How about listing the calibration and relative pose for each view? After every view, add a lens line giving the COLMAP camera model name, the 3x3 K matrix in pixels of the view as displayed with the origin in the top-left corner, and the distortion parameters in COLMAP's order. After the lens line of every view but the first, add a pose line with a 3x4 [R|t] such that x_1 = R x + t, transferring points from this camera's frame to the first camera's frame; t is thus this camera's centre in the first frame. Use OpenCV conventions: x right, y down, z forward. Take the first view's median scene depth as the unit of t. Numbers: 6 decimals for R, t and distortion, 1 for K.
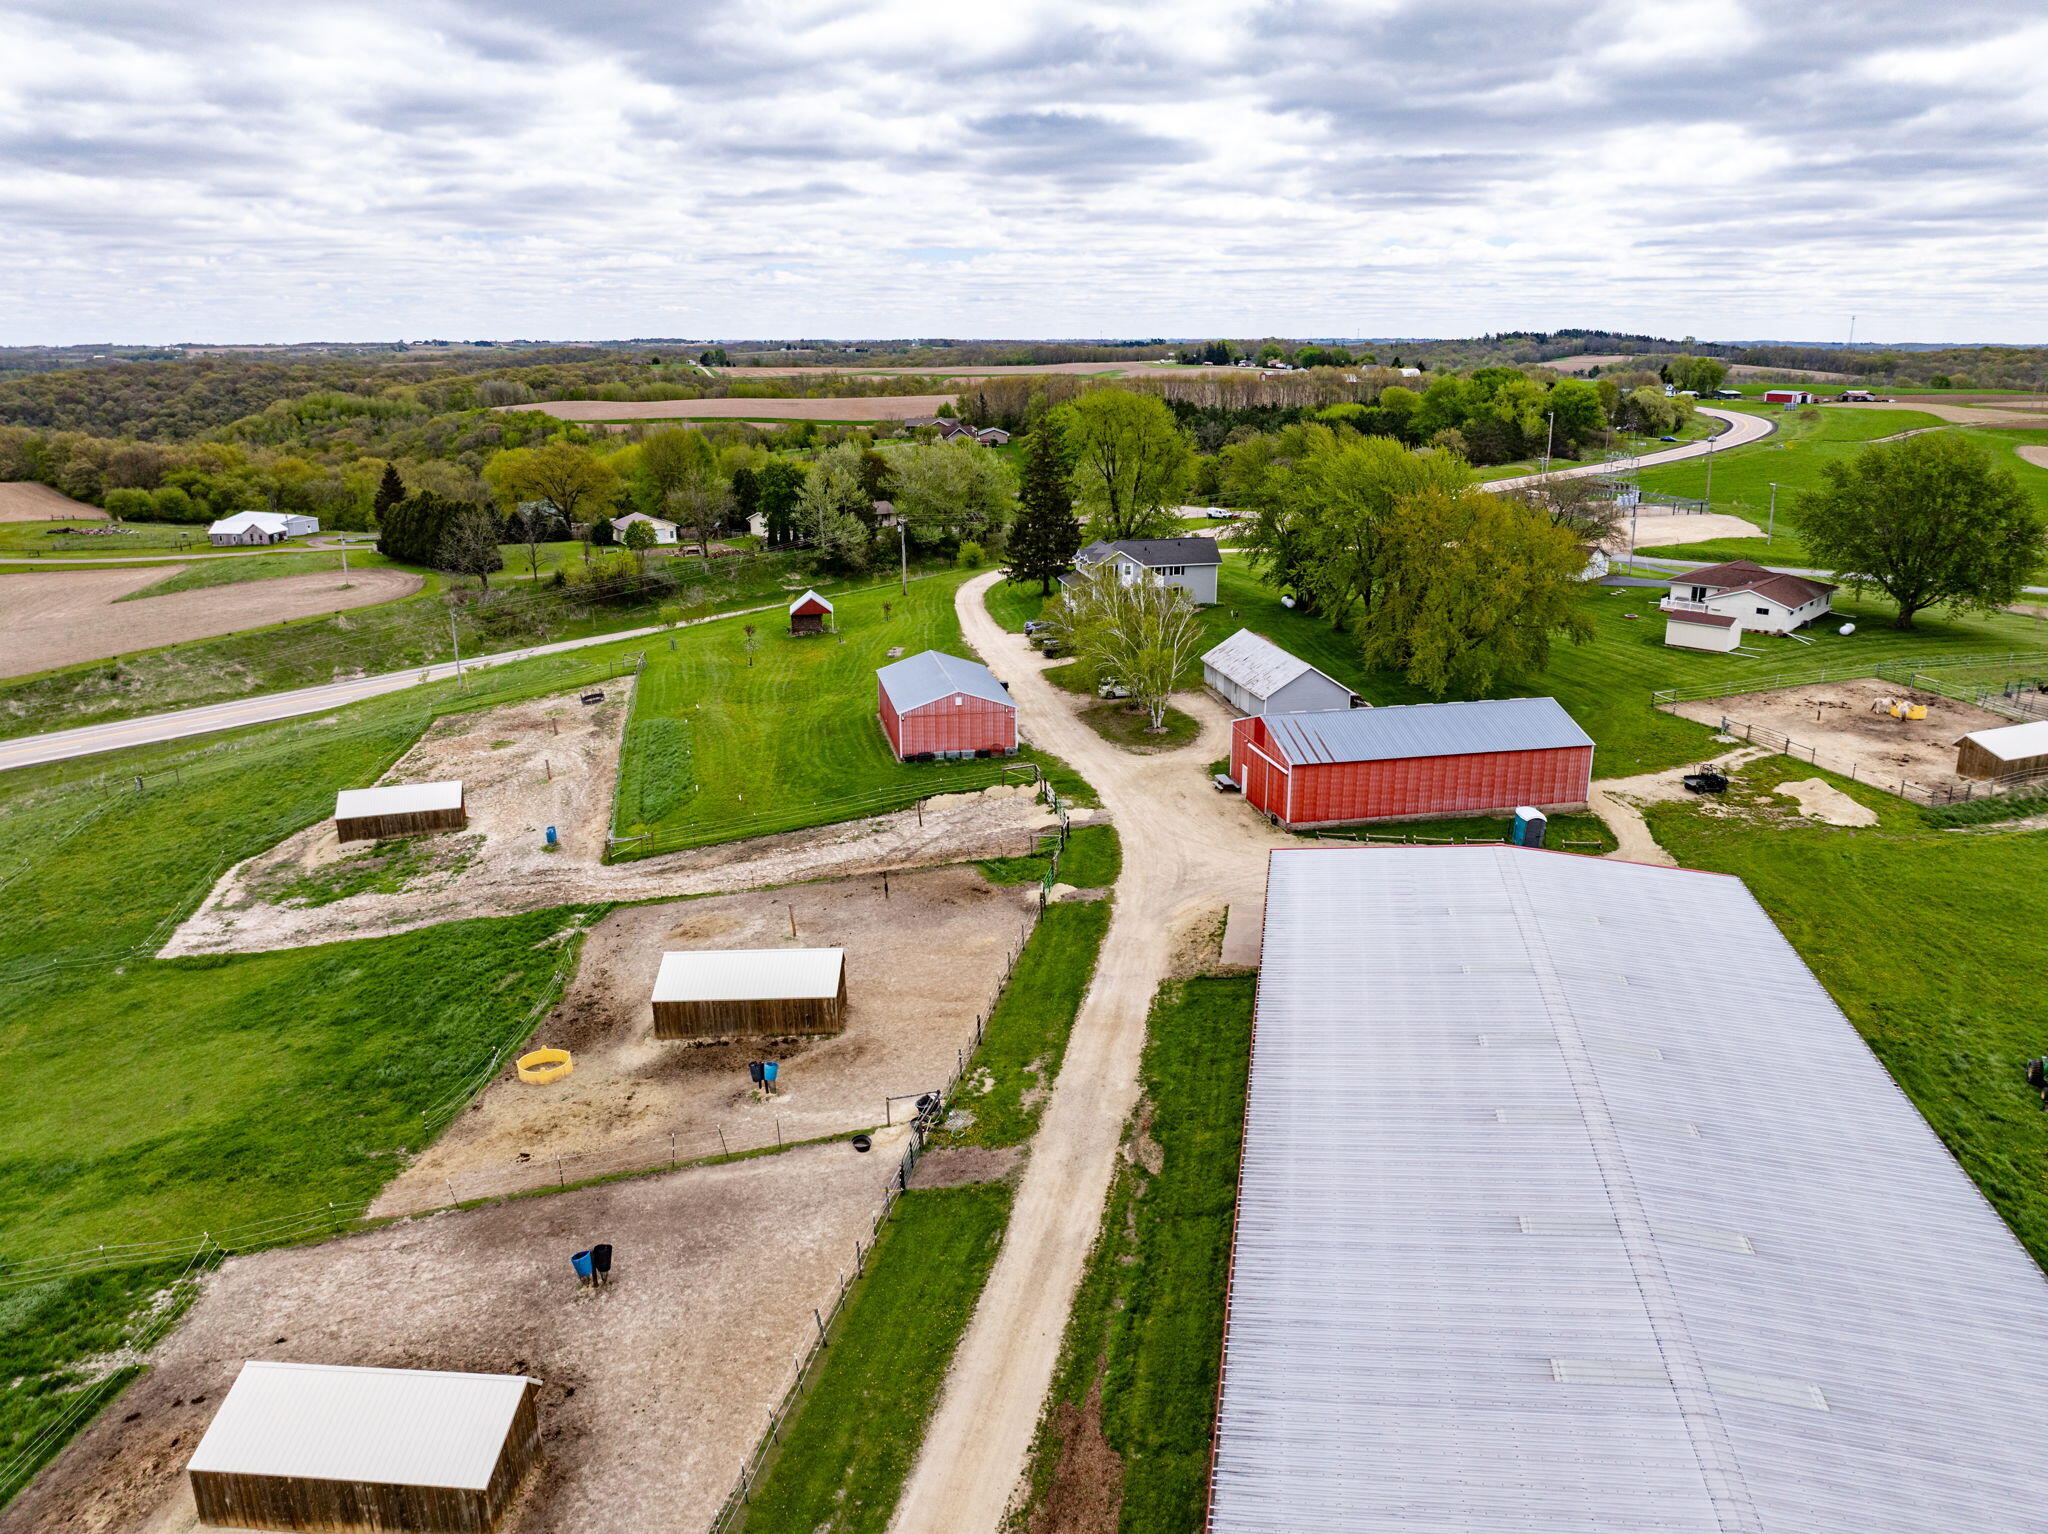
lens RADIAL K [[1449.3, 0, 1044.7], [0, 1449.3, 753.6], [0, 0, 1]] dist [-0.043585, 0.012874]
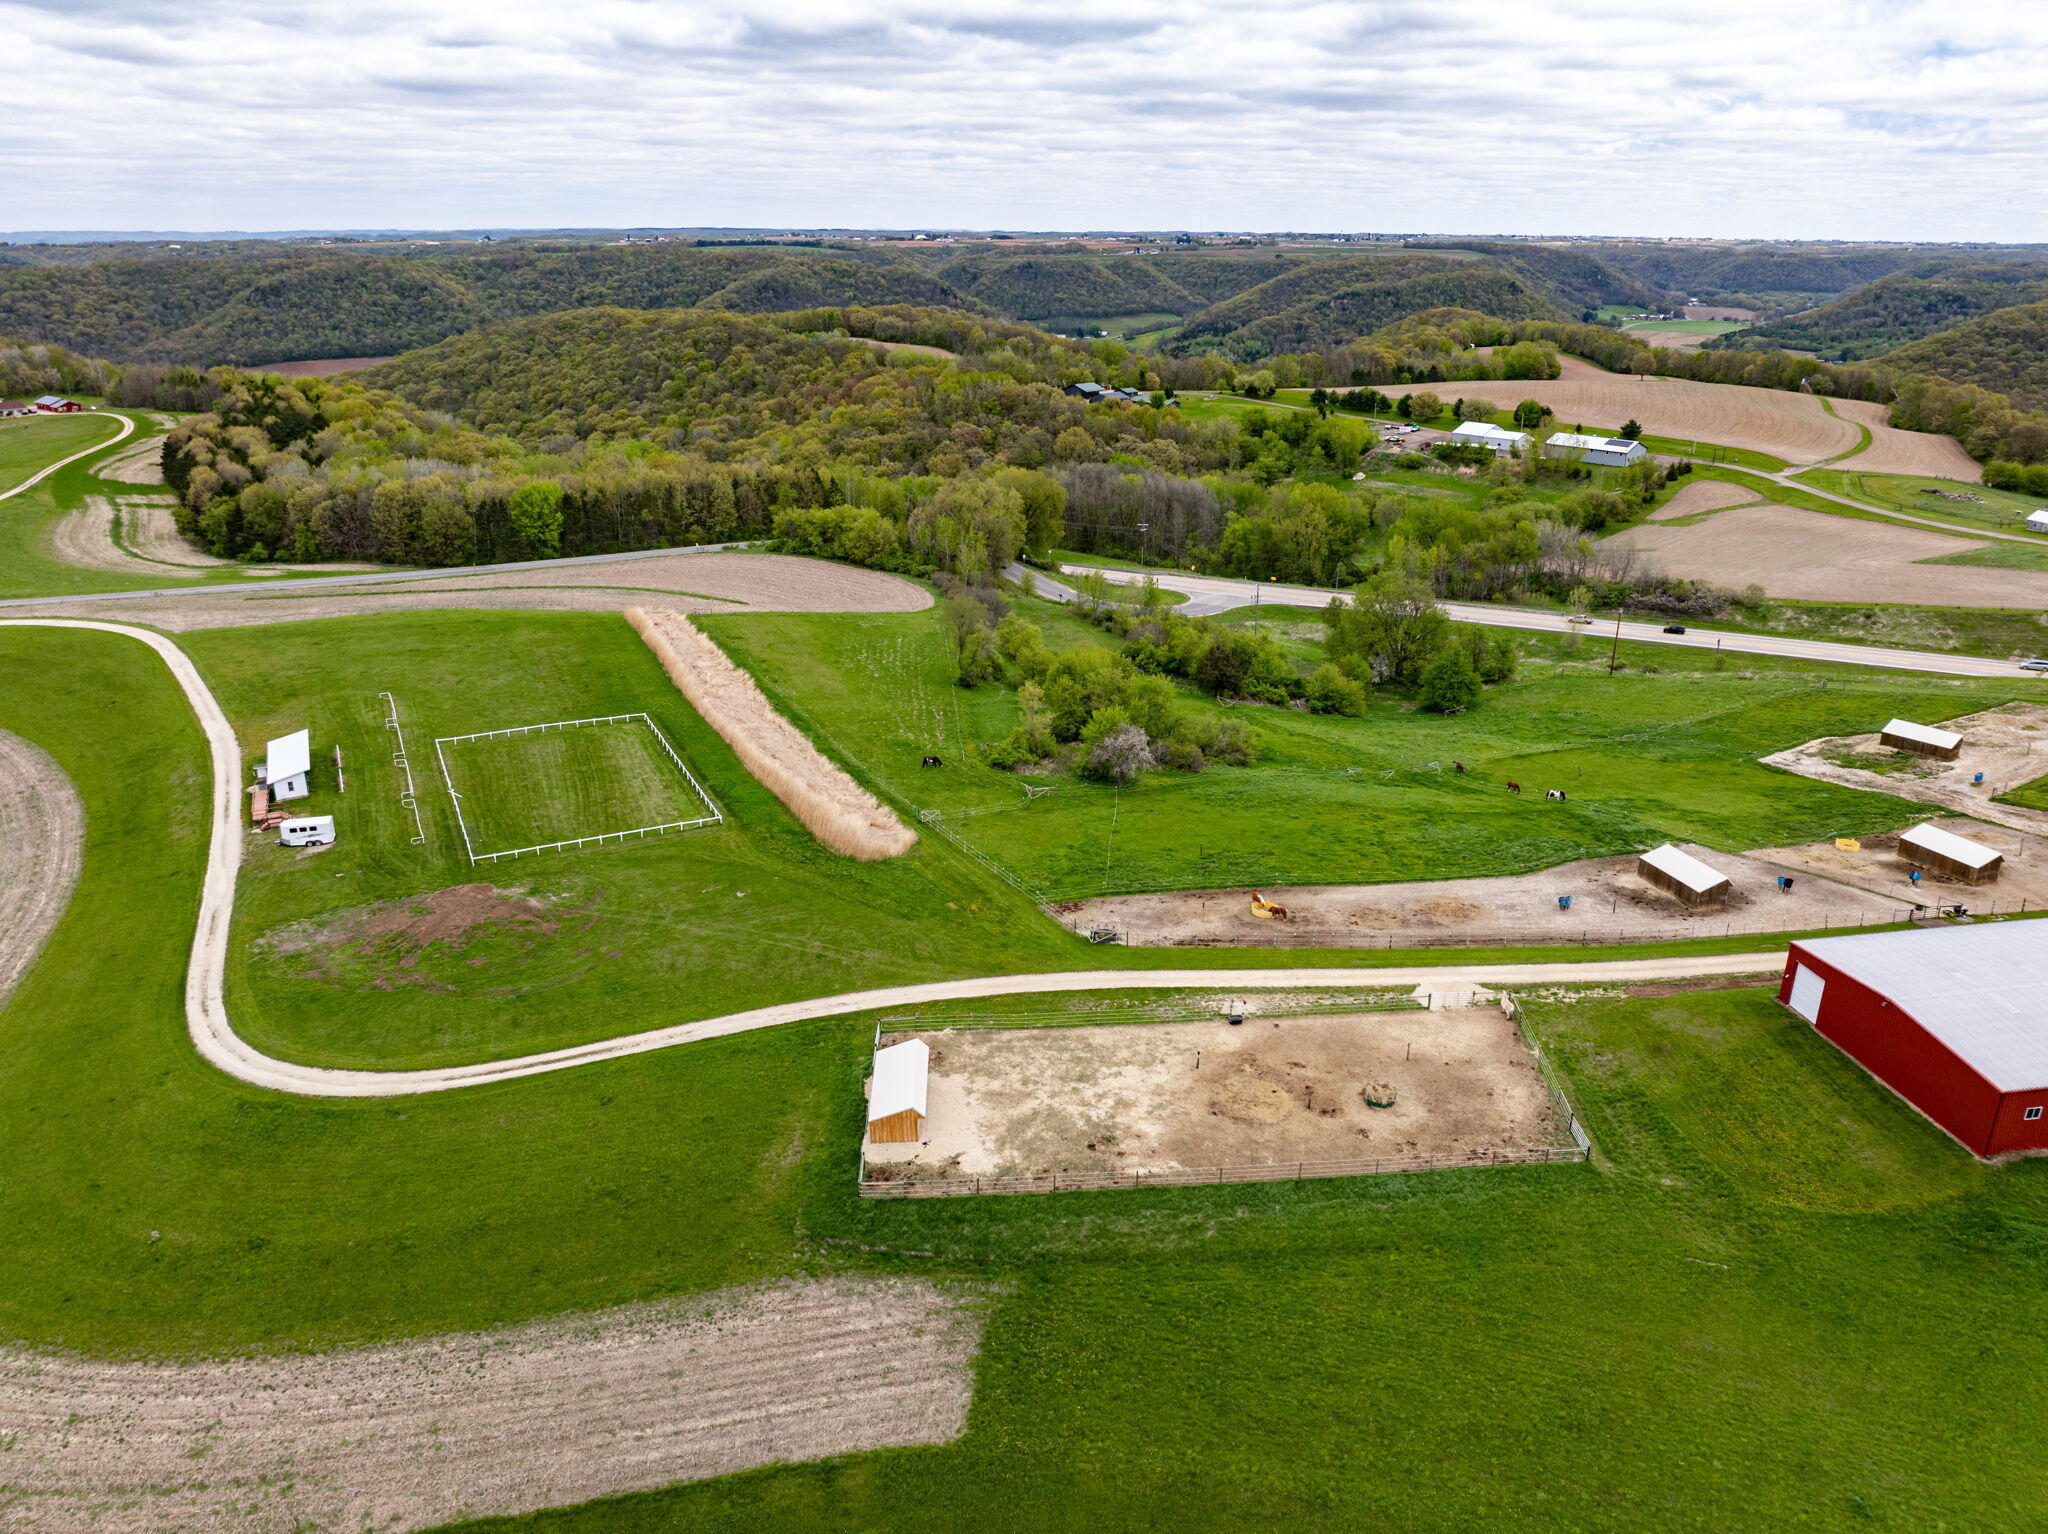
lens RADIAL K [[1449.3, 0, 1017.9], [0, 1449.3, 746.4], [0, 0, 1]] dist [-0.043585, 0.012874]
pose [[0.339236, 0.321034, -0.884226, 0.610472], [-0.264190, 0.934648, 0.237984, -0.064345], [0.902841, 0.152871, 0.401881, -0.590683]]
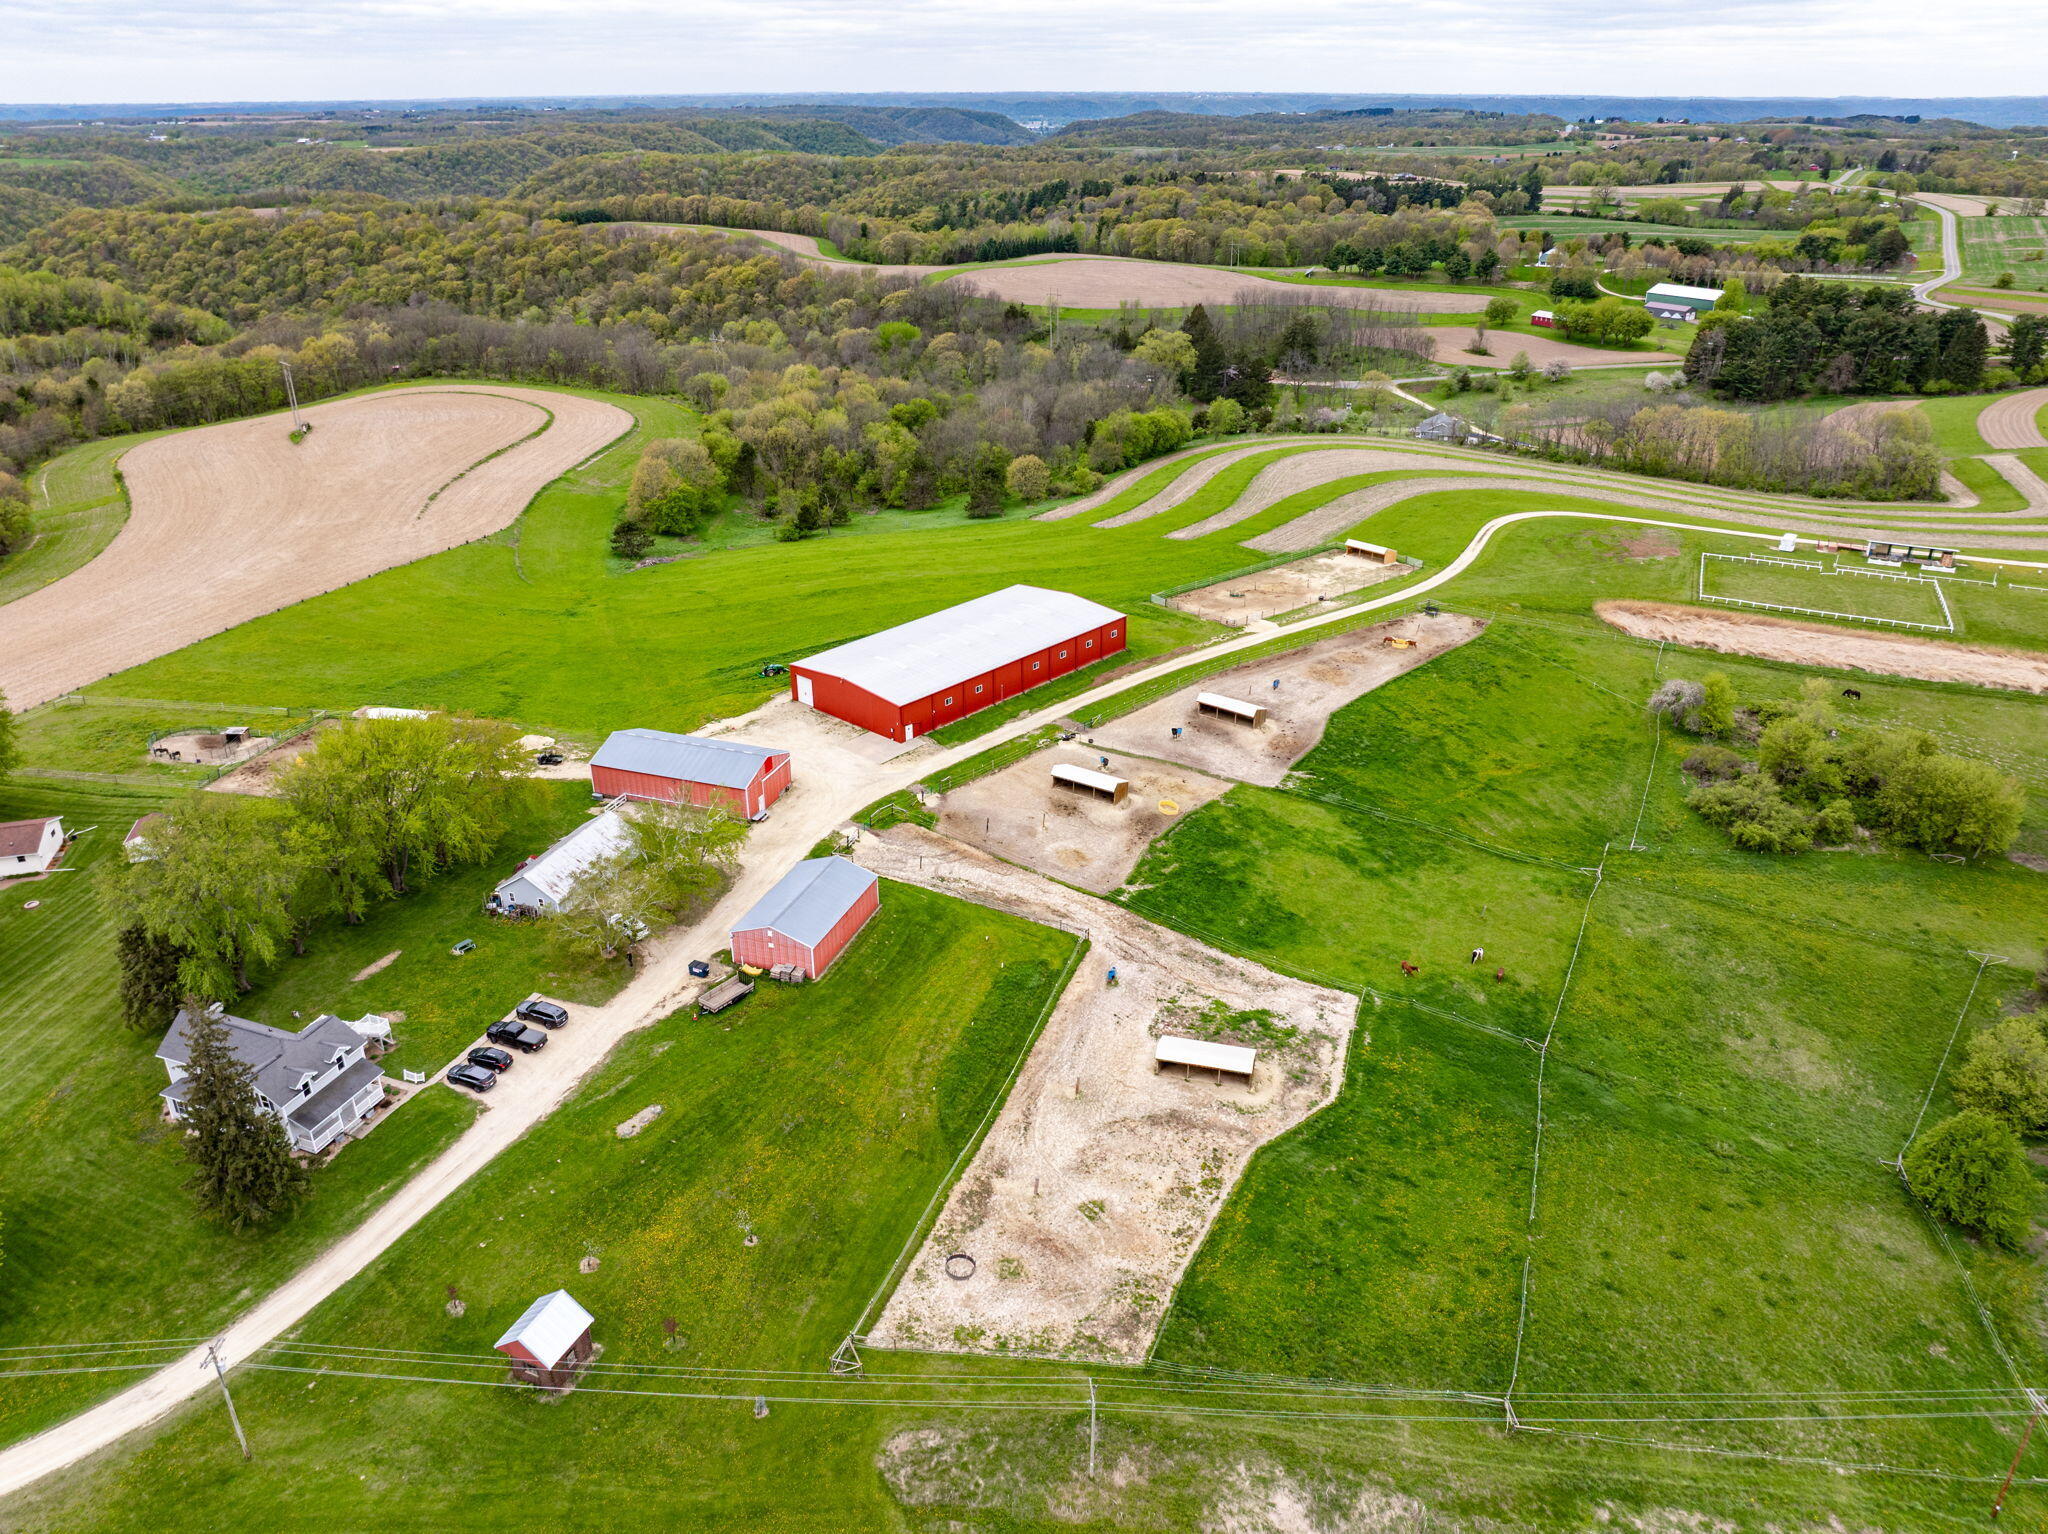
lens RADIAL K [[1449.3, 0, 1025.1], [0, 1449.3, 731.8], [0, 0, 1]] dist [-0.043585, 0.012874]
pose [[-0.848946, -0.213323, 0.483513, -0.711242], [0.148232, 0.782068, 0.605307, -0.786574], [-0.507266, 0.585545, -0.632312, 1.414114]]
